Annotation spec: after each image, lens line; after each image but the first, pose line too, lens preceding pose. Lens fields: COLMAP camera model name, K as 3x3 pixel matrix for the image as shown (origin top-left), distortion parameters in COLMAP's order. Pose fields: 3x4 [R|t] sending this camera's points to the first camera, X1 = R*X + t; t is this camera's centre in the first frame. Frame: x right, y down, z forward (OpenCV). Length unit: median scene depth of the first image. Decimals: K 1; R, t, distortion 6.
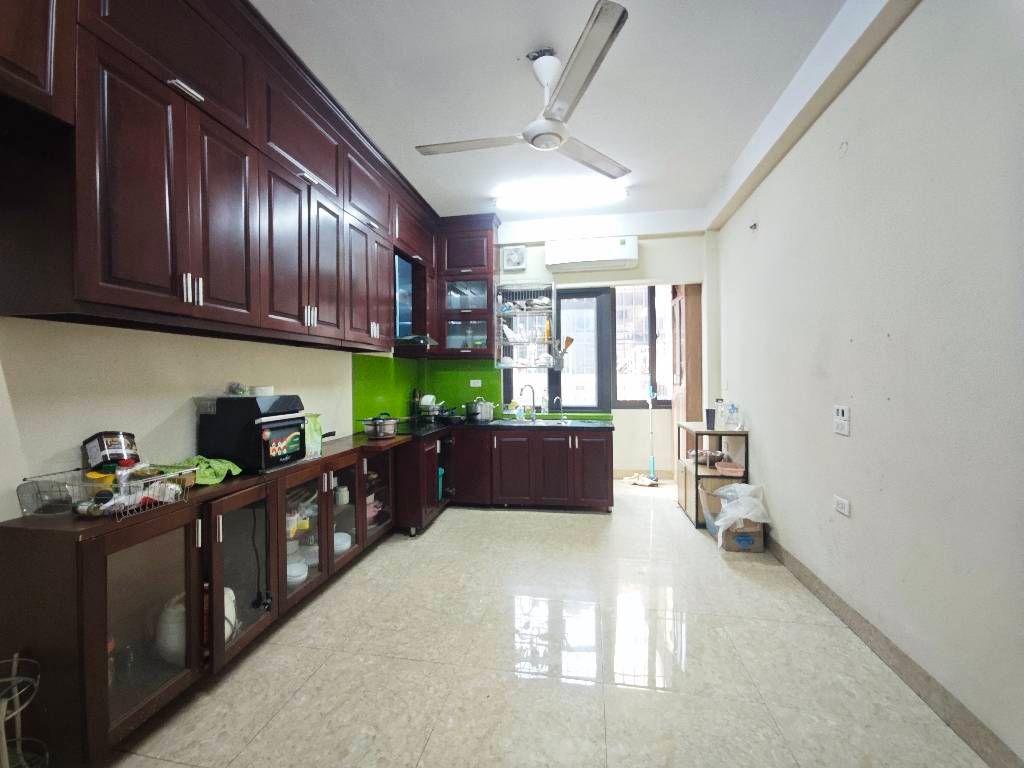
lens RADIAL K [[414.6, 0, 512.0], [0, 414.6, 384.0], [0, 0, 1]] dist [-0.002261, -0.000011]
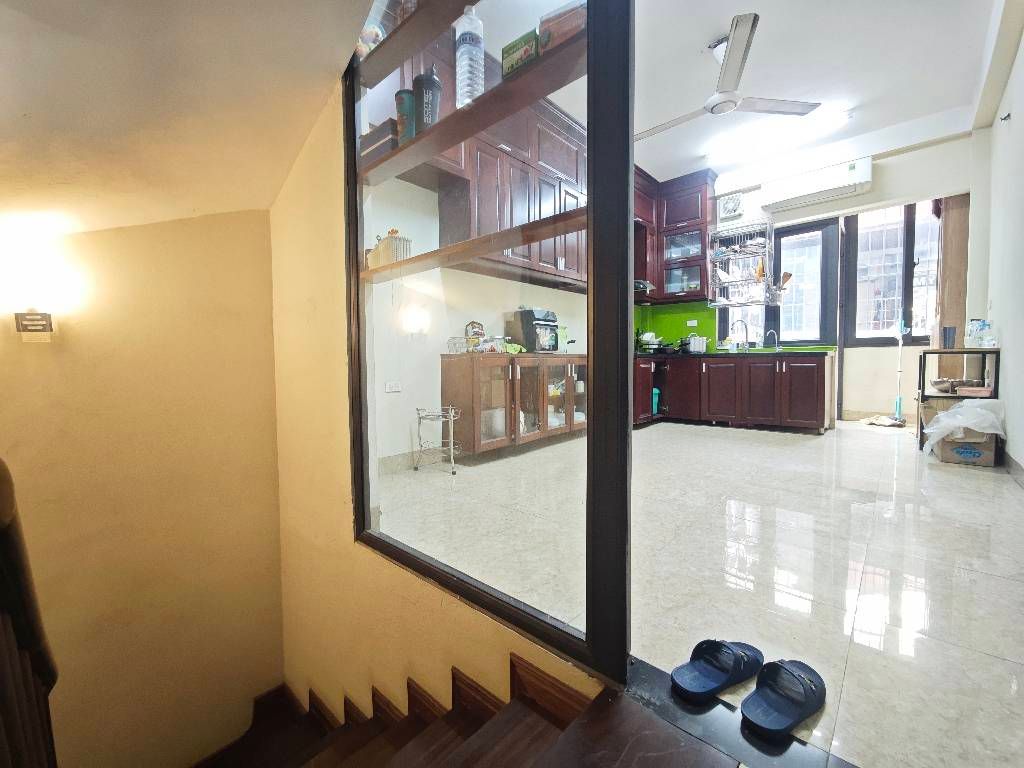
lens RADIAL K [[426.8, 0, 515.2], [0, 426.8, 377.4], [0, 0, 1]] dist [-0.024474, 0.011023]
pose [[0.848842, 0.014913, -0.528436, 0.138334], [-0.000122, 0.999607, 0.028015, 0.132583], [0.528647, -0.023716, 0.848511, -0.289693]]
